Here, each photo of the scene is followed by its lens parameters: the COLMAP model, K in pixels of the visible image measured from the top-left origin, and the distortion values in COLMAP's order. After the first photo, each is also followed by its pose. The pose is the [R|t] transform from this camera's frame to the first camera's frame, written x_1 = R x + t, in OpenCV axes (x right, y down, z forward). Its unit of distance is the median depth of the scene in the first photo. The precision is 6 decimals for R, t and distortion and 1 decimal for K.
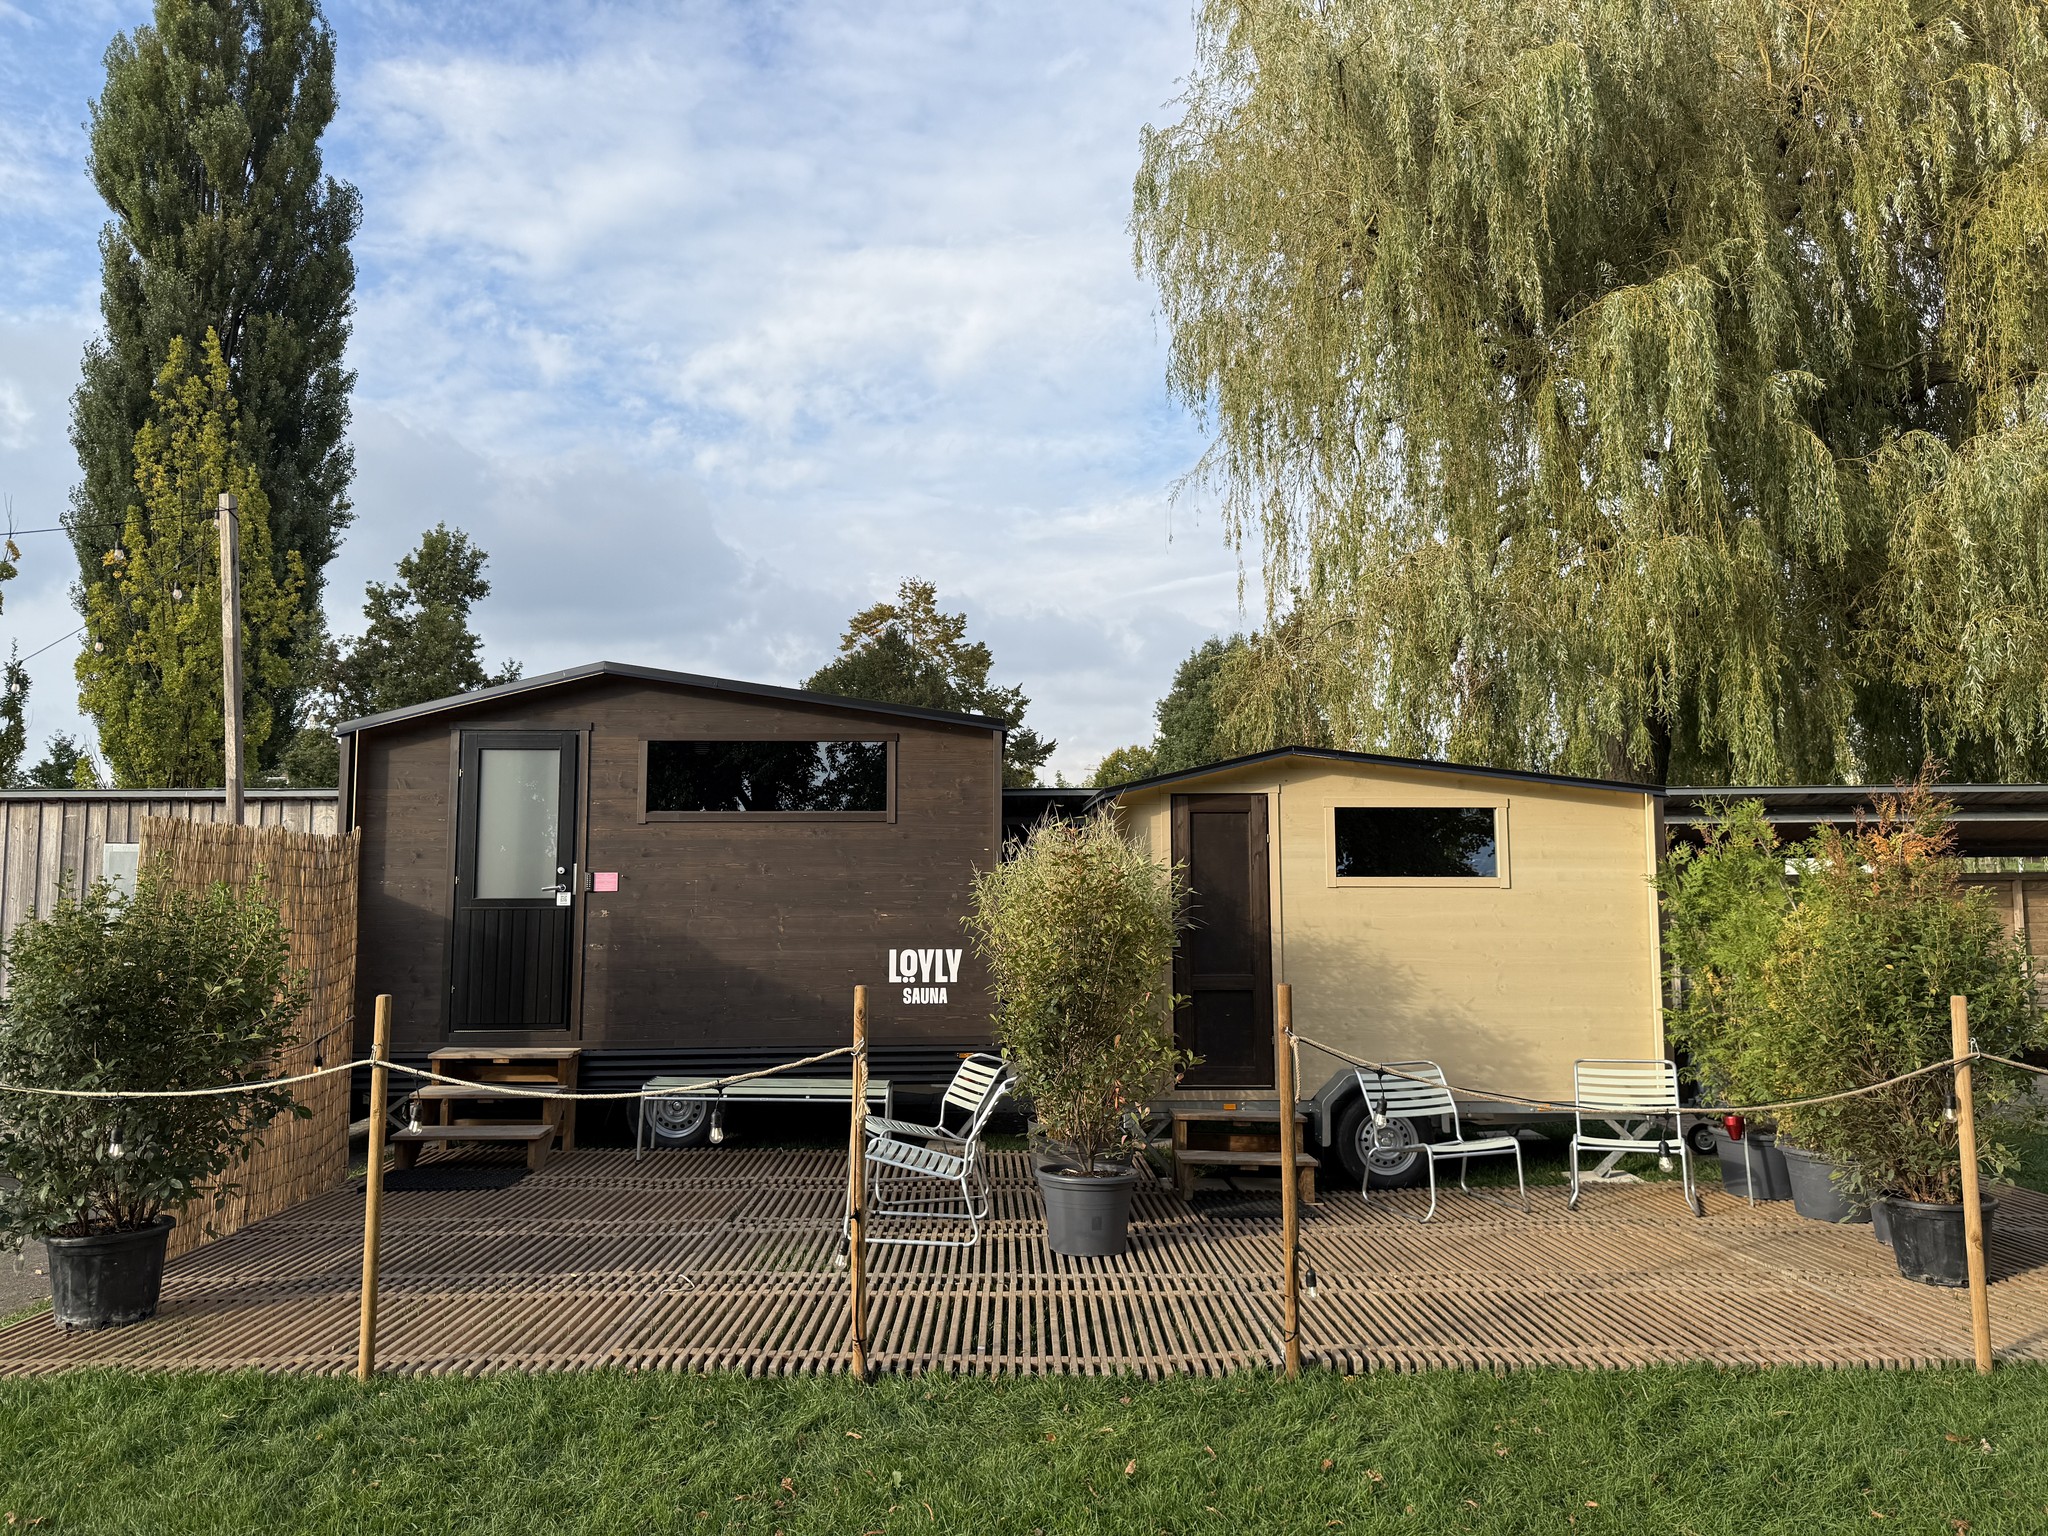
lens RADIAL K [[1449.4, 0, 1024.0], [0, 1449.4, 768.0], [0, 0, 1]] dist [0.000037, -0.001558]
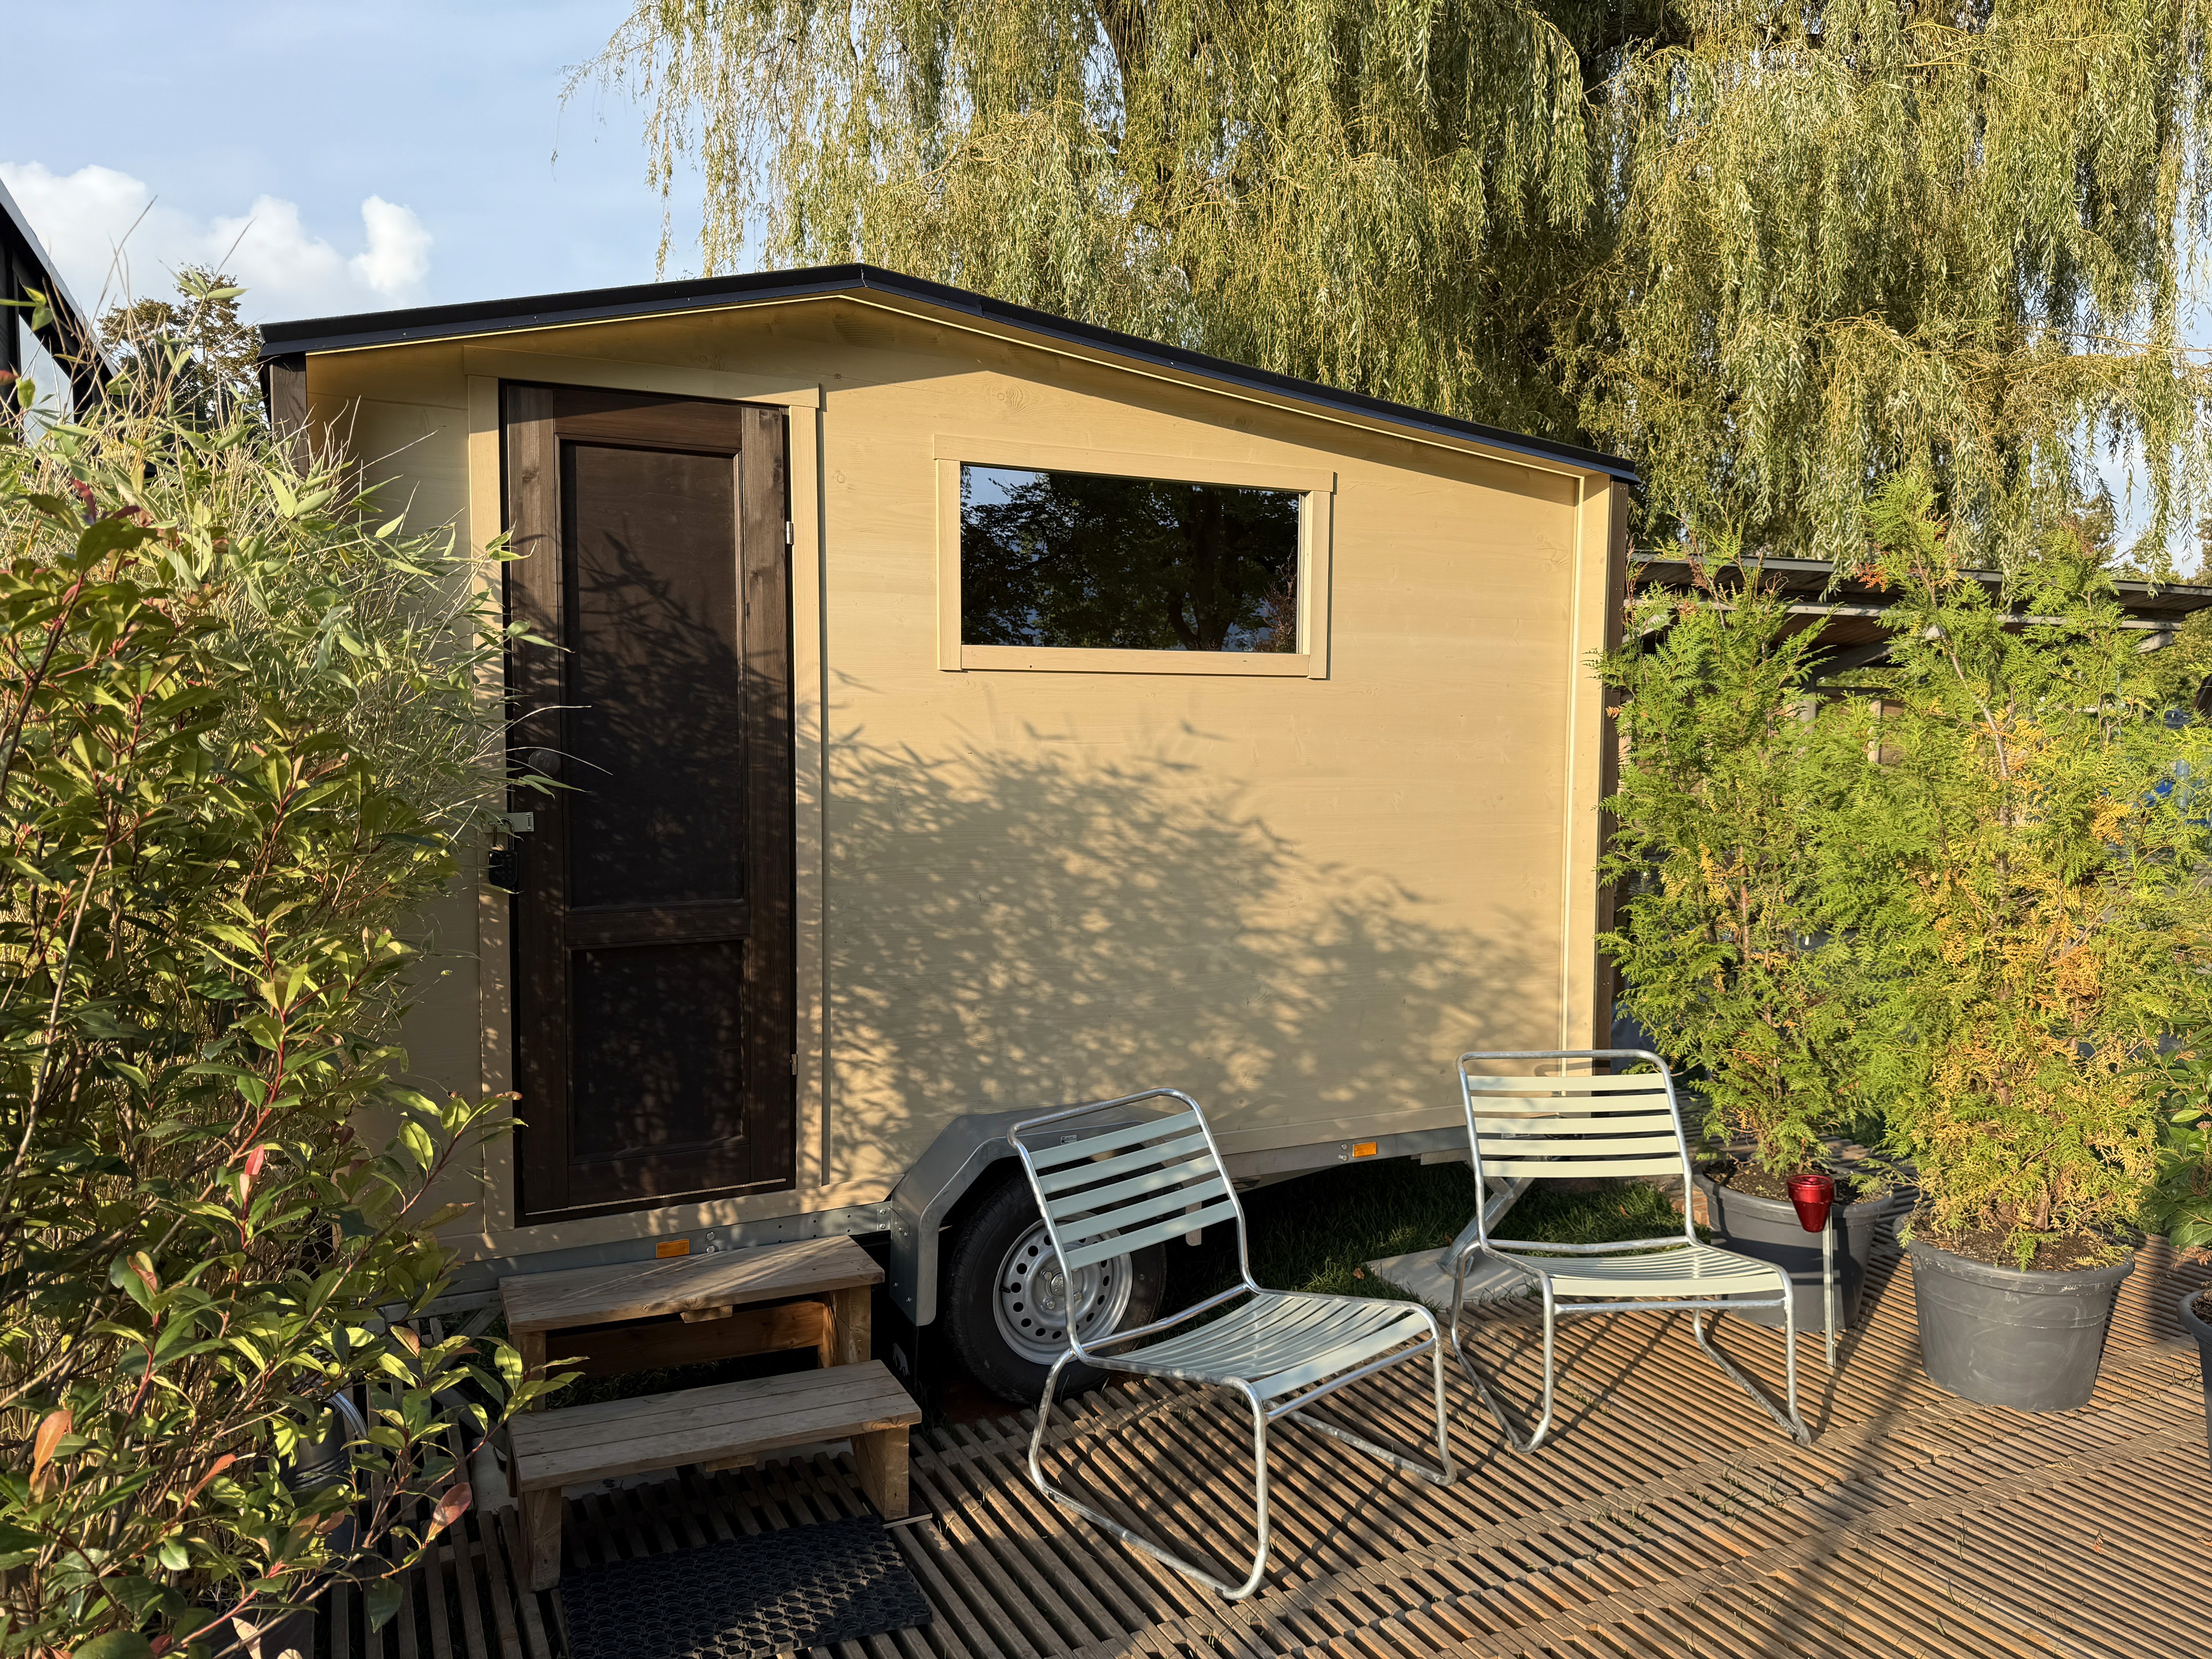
lens RADIAL K [[1567.5, 0, 1112.2], [0, 1567.5, 814.8], [0, 0, 1]] dist [-0.010026, -0.008793]
pose [[0.909065, -0.017579, 0.416283, 0.077405], [-0.046417, 0.988618, 0.143111, 0.059777], [-0.414060, -0.149420, 0.897902, 0.594046]]
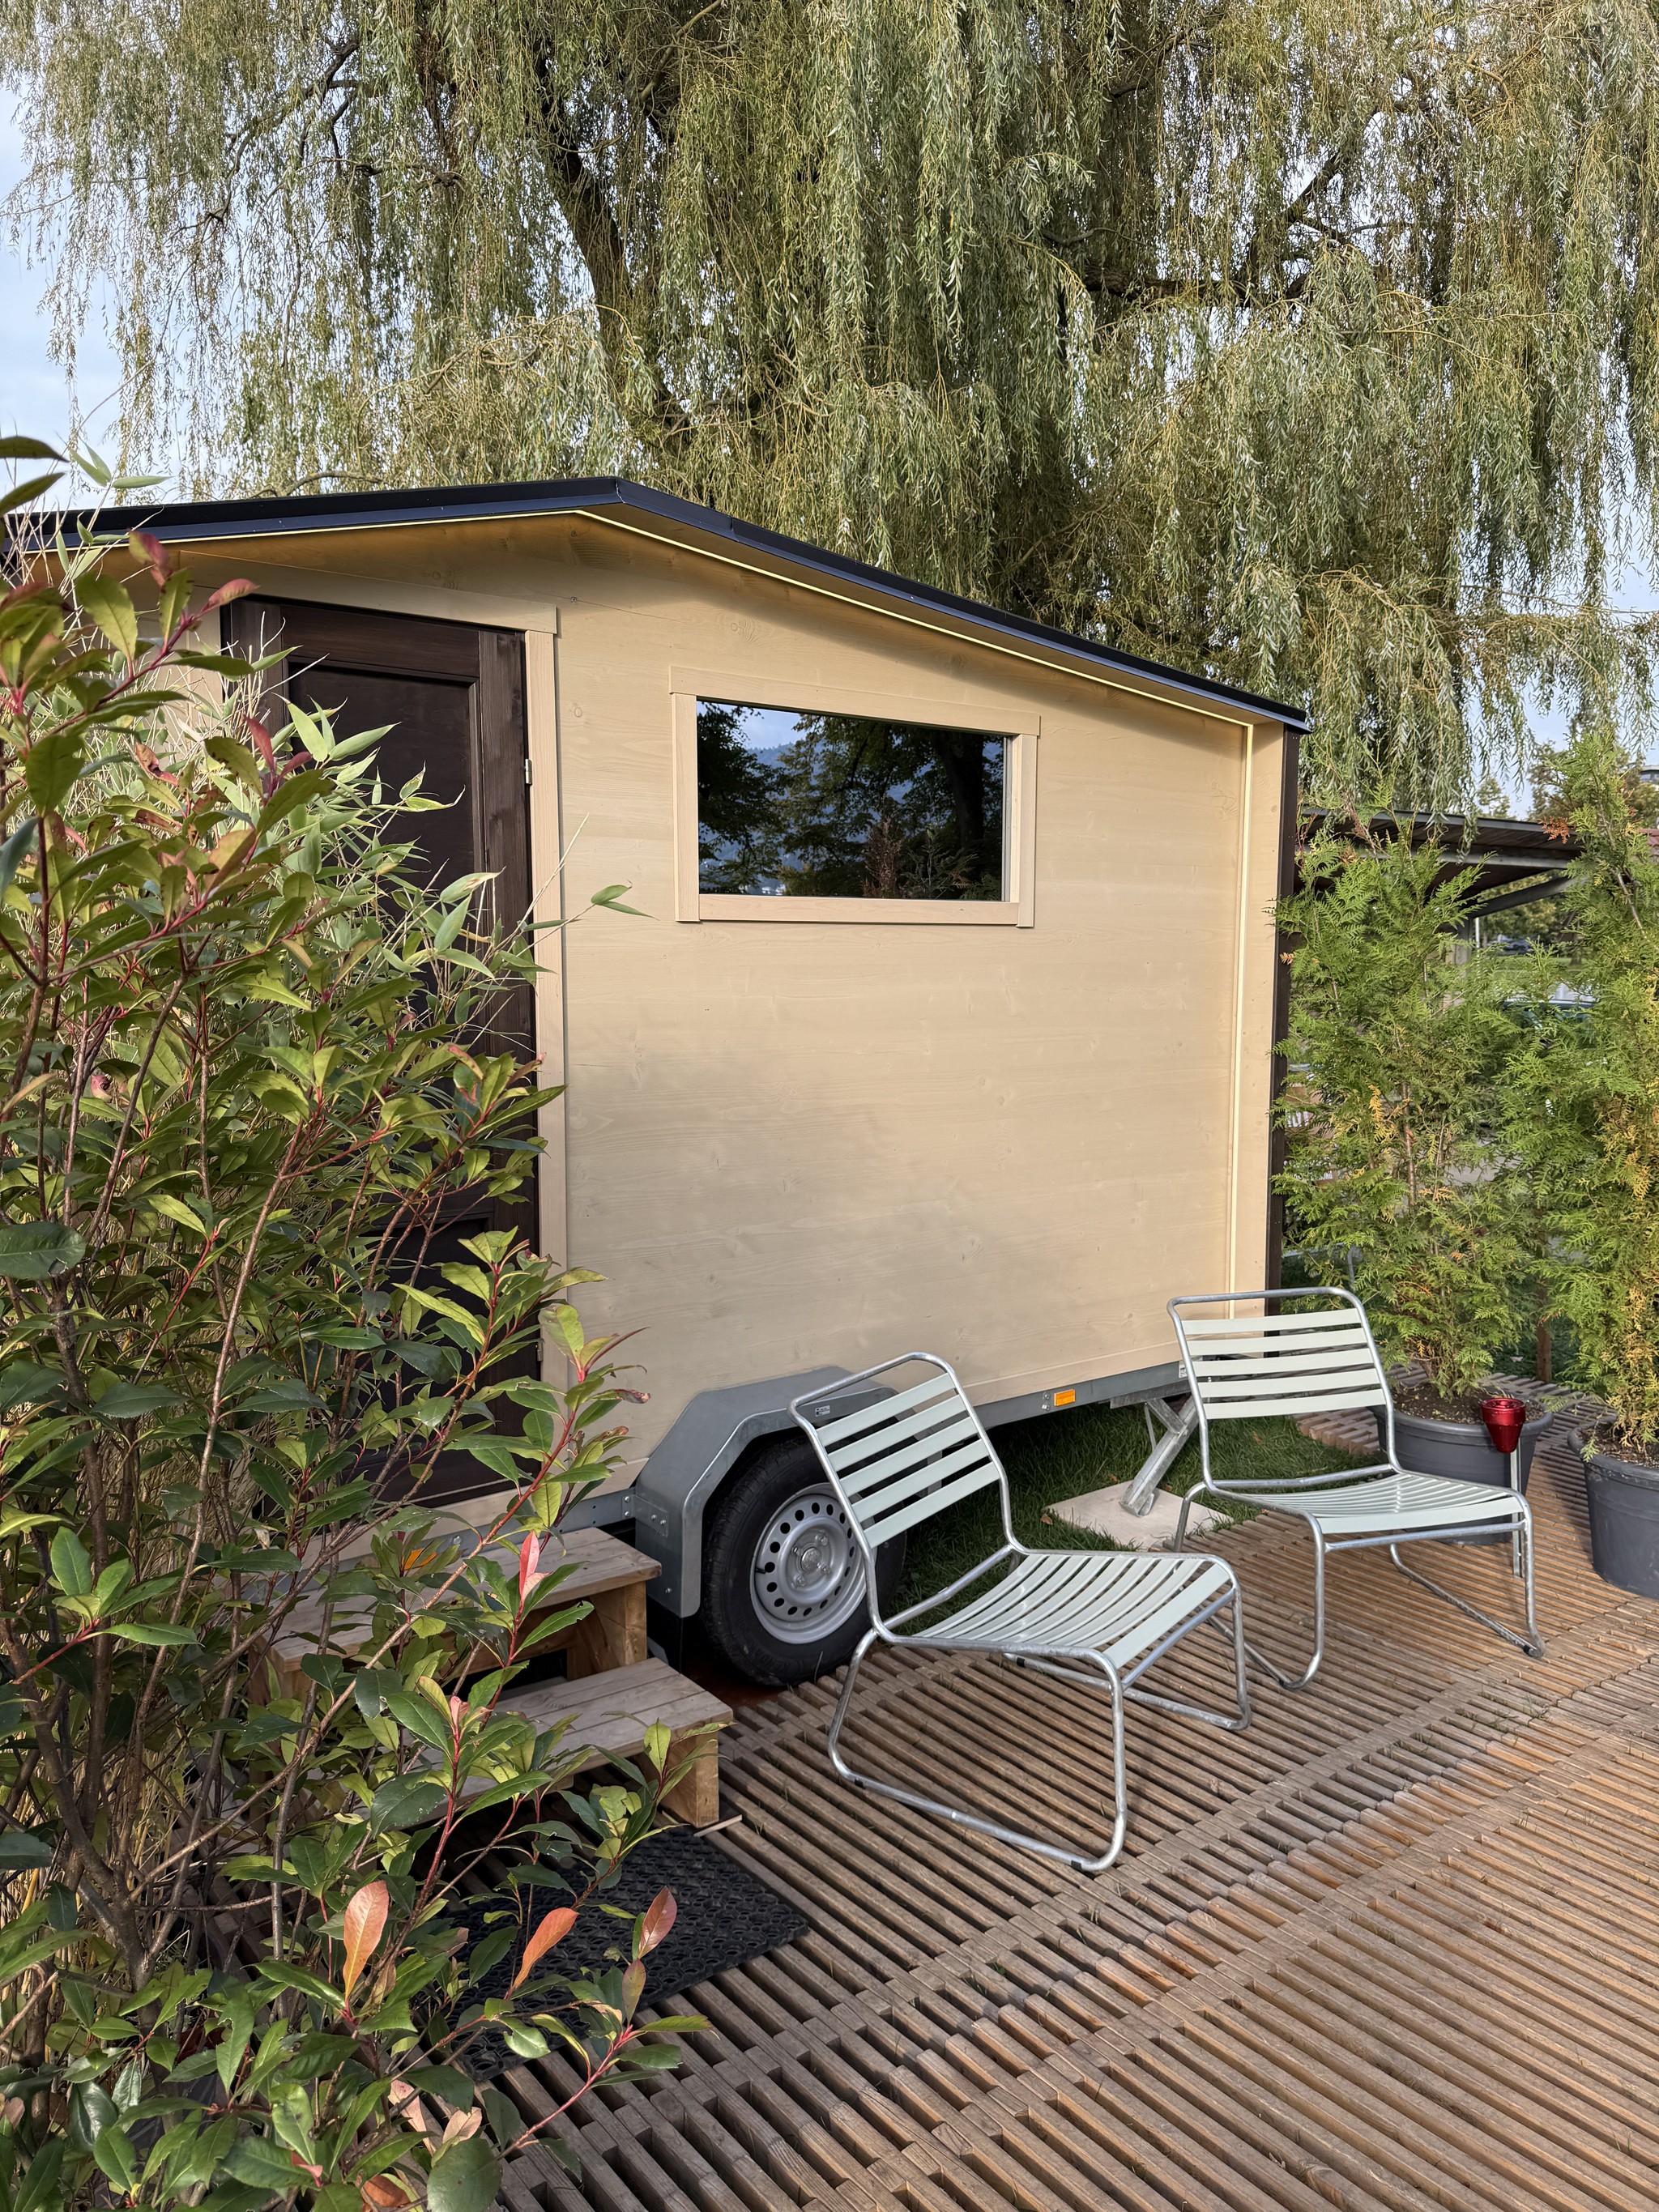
lens RADIAL K [[1565.5, 0, 829.5], [0, 1565.5, 1106.0], [0, 0, 1]] dist [0.000037, -0.001558]
pose [[0.808859, -0.055389, 0.585388, 0.008513], [-0.054786, 0.984124, 0.168817, 0.060877], [-0.585445, -0.168621, 0.792982, 0.655767]]
